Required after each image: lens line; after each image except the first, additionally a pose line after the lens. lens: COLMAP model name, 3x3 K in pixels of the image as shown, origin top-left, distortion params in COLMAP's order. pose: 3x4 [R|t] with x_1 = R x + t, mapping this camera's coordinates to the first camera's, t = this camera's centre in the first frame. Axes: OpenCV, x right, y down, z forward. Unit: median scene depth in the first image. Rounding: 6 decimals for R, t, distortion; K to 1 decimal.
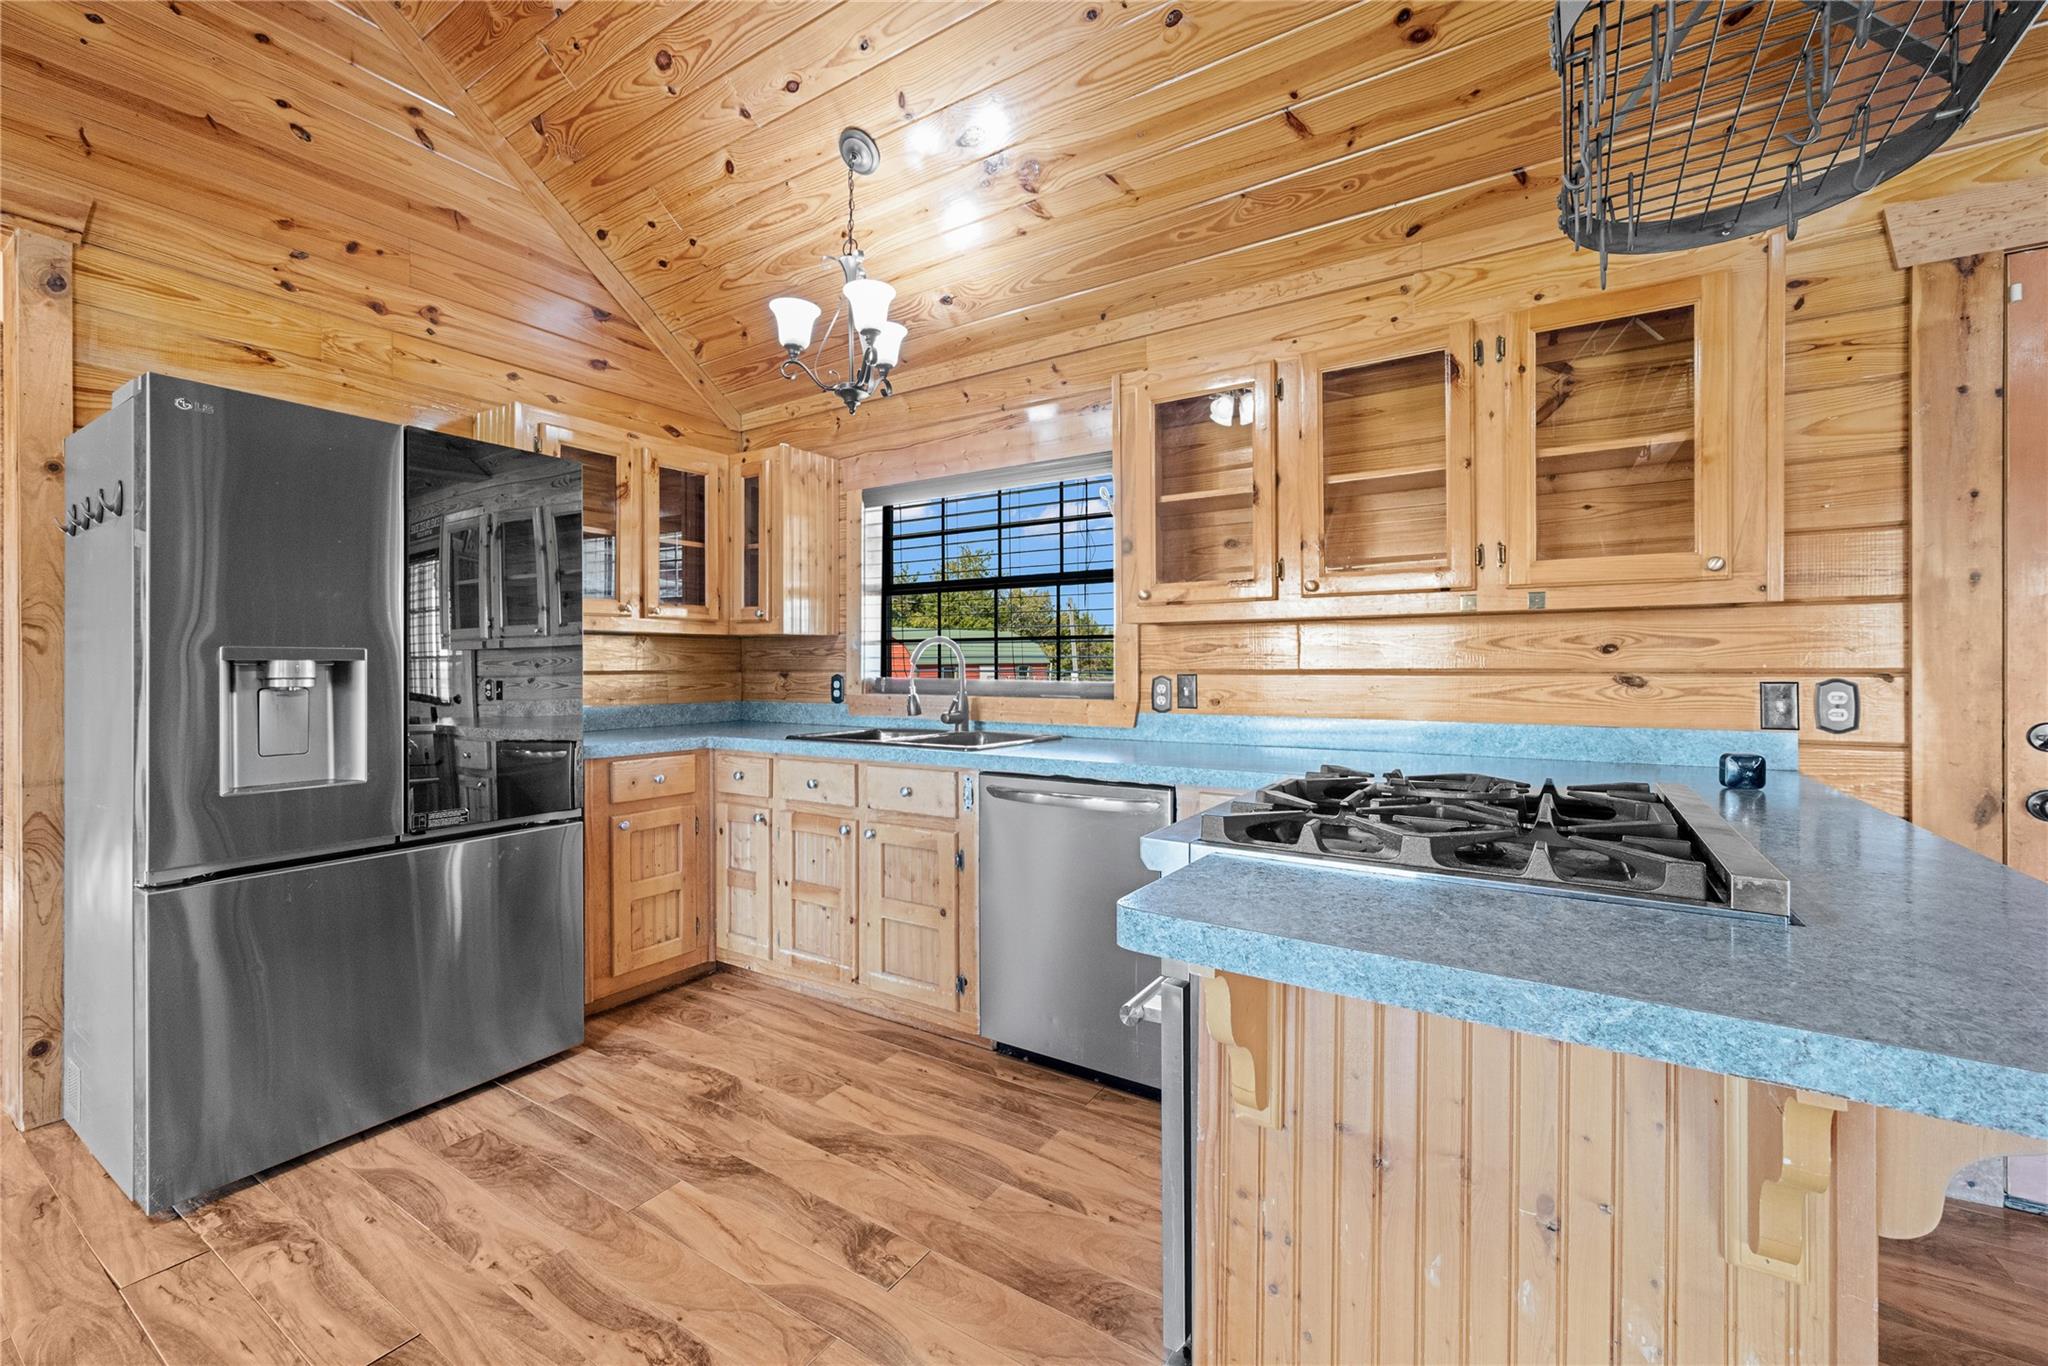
lens RADIAL K [[812.5, 0, 1036.1], [0, 812.5, 668.5], [0, 0, 1]] dist [-0.007603, 0.000057]
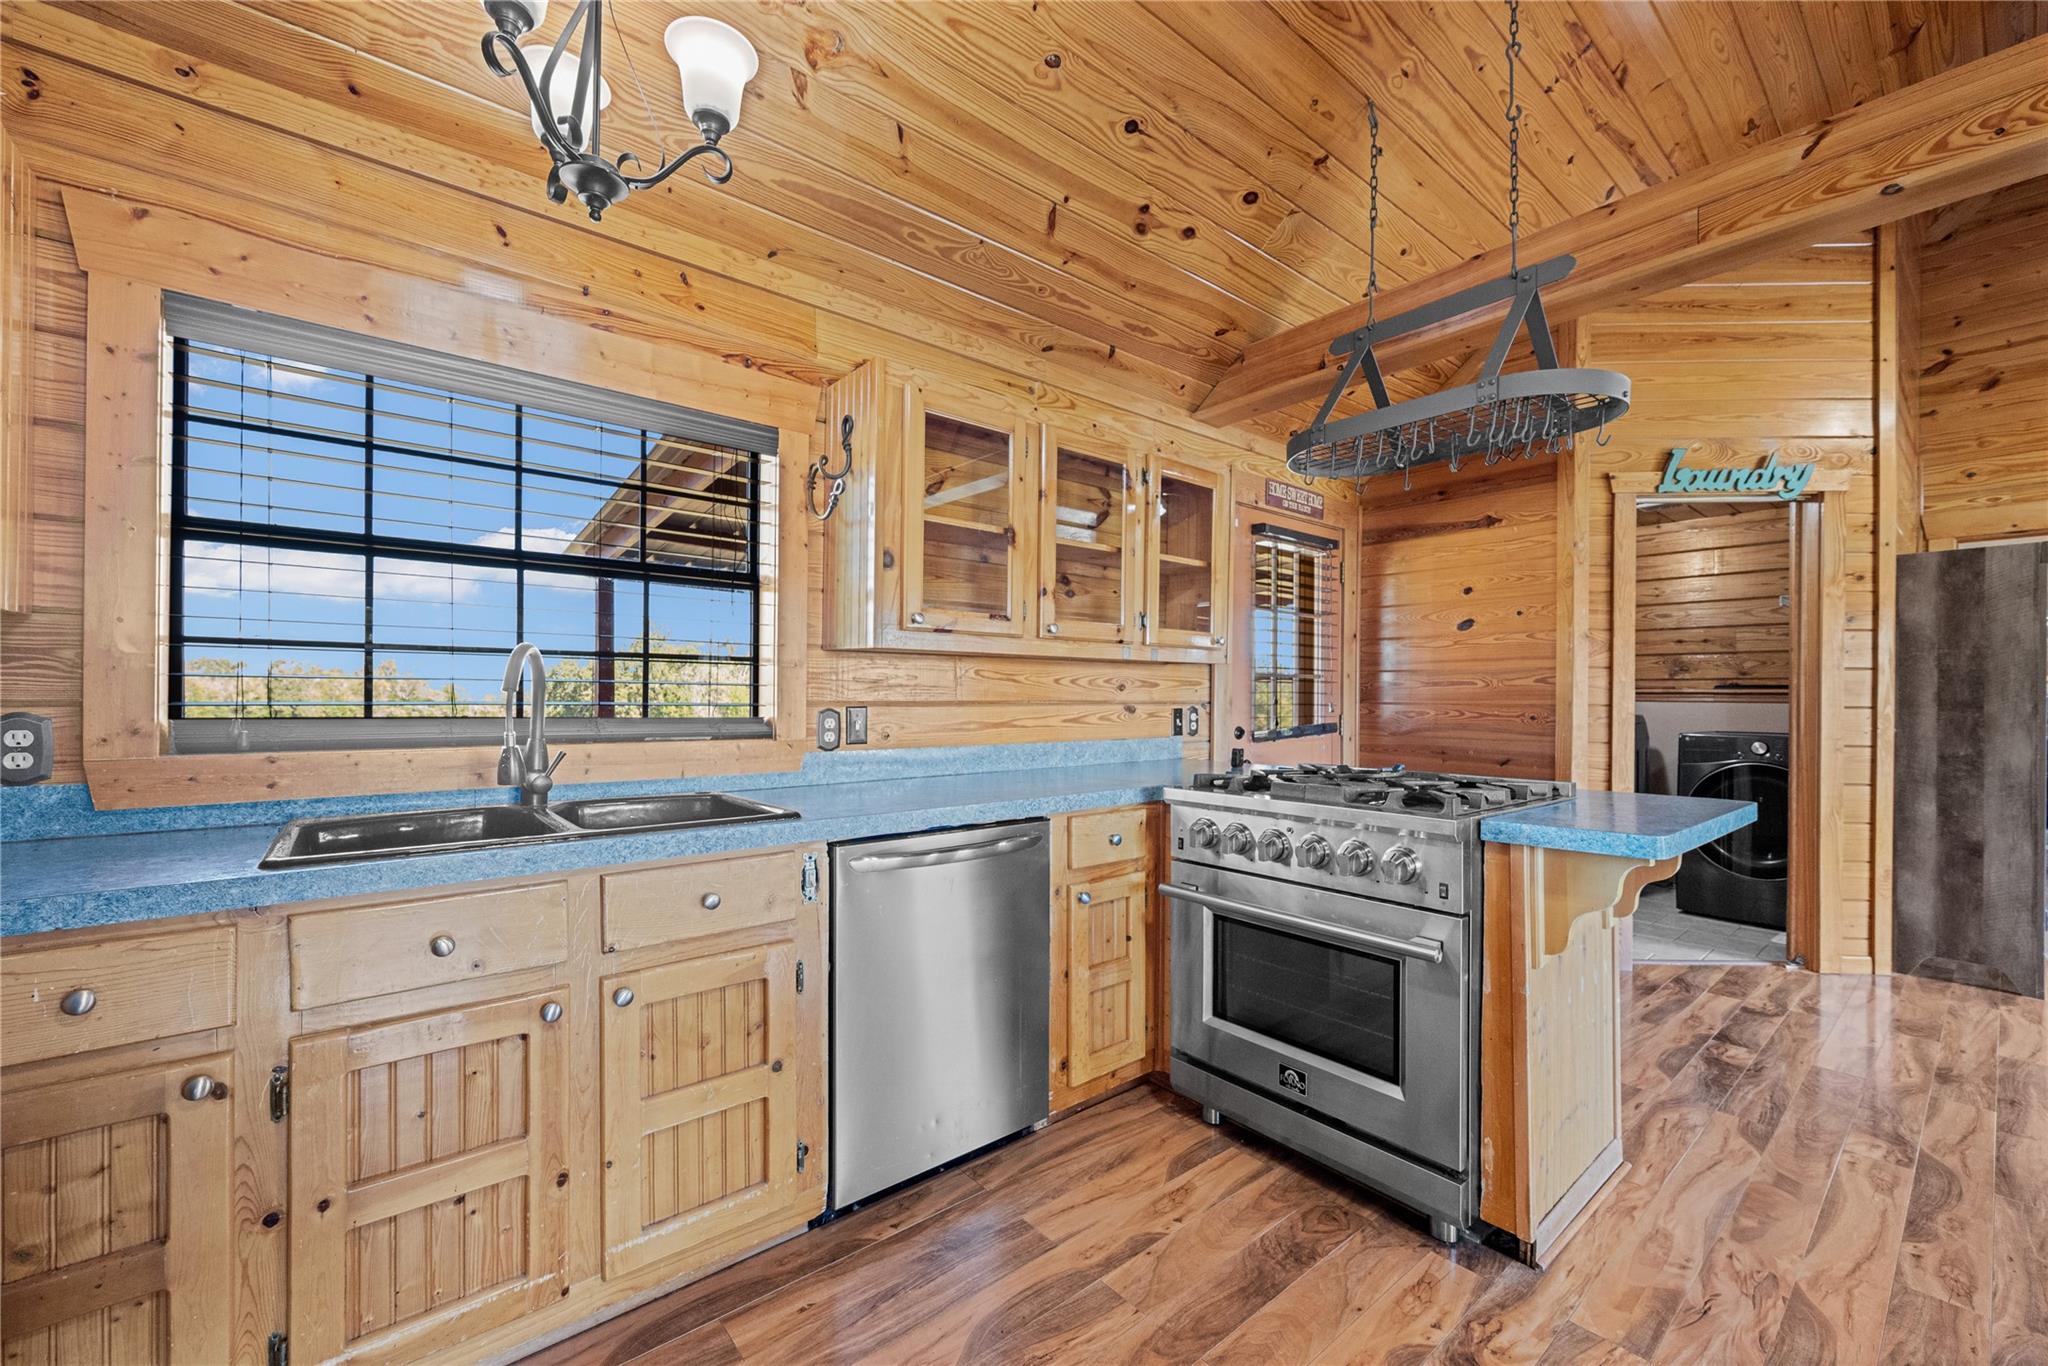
lens RADIAL K [[811.7, 0, 1025.6], [0, 811.7, 701.7], [0, 0, 1]] dist [0.000648, -0.000115]
pose [[0.316734, 0.000281, 0.948514, -0.644251], [-0.001996, 0.999998, 0.000370, 0.001059], [-0.948512, -0.002011, 0.316734, 0.563121]]
